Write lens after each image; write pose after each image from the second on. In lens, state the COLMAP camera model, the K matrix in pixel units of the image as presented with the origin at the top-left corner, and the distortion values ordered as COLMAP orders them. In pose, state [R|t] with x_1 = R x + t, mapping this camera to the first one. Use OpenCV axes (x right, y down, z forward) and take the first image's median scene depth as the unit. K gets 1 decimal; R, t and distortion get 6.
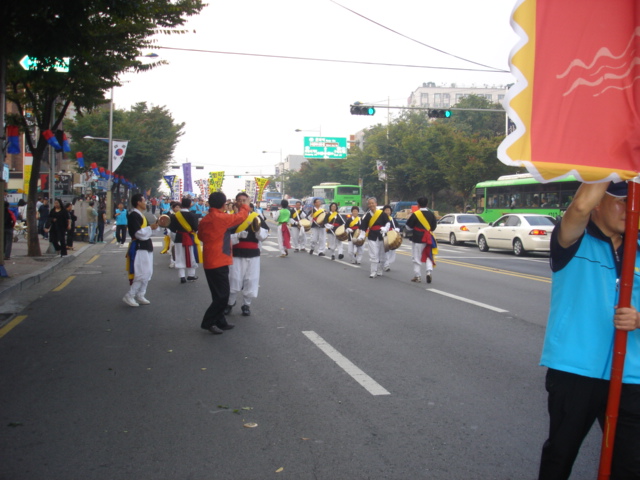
lens RADIAL K [[720.0, 0, 320.0], [0, 720.0, 240.0], [0, 0, 1]] dist [-0.071444, -0.107147]
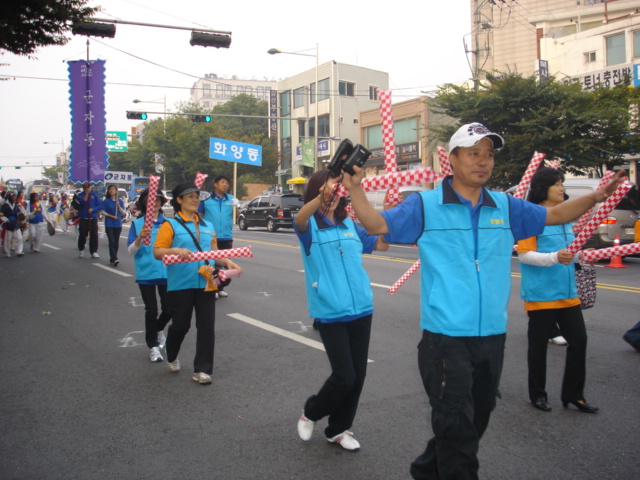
lens RADIAL K [[720.0, 0, 320.0], [0, 720.0, 240.0], [0, 0, 1]] dist [-0.071444, -0.107147]
pose [[0.957154, -0.026783, 0.288337, 0.001111], [0.022267, 0.999573, 0.018931, 0.007514], [-0.288721, -0.011699, 0.957342, -0.141697]]
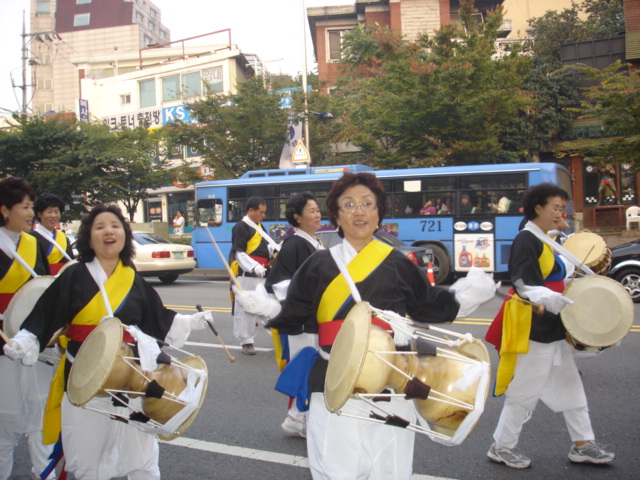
lens RADIAL K [[720.0, 0, 320.0], [0, 720.0, 240.0], [0, 0, 1]] dist [-0.071444, -0.107147]
pose [[0.649900, -0.038513, 0.759043, 0.008384], [0.059233, 0.998244, -0.000066, 0.009911], [-0.757708, 0.045004, 0.651040, -0.196791]]
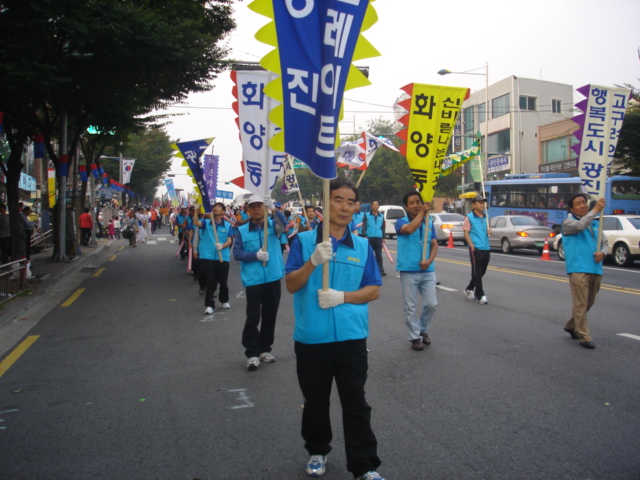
lens RADIAL K [[720.0, 0, 320.0], [0, 720.0, 240.0], [0, 0, 1]] dist [-0.071444, -0.107147]
pose [[0.999890, -0.012248, 0.008349, 0.031995], [0.012284, 0.999916, -0.004248, 0.008933], [-0.008296, 0.004350, 0.999956, -0.190315]]
